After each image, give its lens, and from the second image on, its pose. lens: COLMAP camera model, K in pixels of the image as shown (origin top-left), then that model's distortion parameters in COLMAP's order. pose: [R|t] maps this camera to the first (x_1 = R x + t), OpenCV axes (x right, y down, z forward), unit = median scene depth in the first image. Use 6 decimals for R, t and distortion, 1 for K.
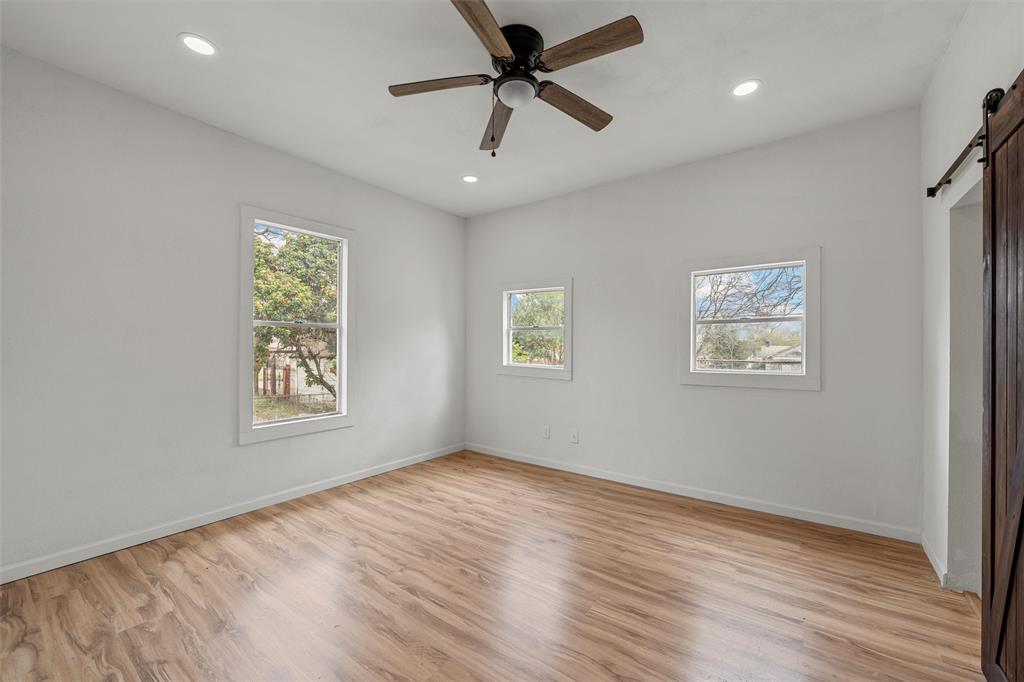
lens RADIAL K [[380.6, 0, 518.3], [0, 380.6, 344.4], [0, 0, 1]] dist [-0.000171, 0.000015]
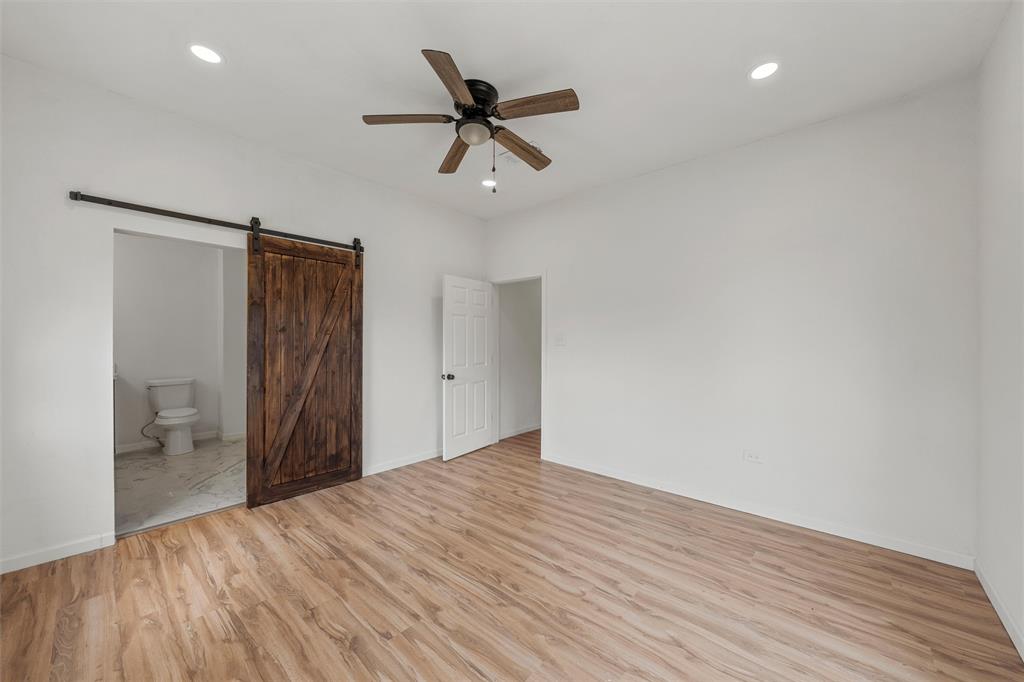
lens RADIAL K [[380.6, 0, 518.3], [0, 380.6, 344.4], [0, 0, 1]] dist [-0.000171, 0.000015]
pose [[-0.995013, -0.011019, 0.099136, -0.235899], [-0.011032, 0.999939, 0.000418, -0.001916], [-0.099135, -0.000678, -0.995074, 1.927164]]
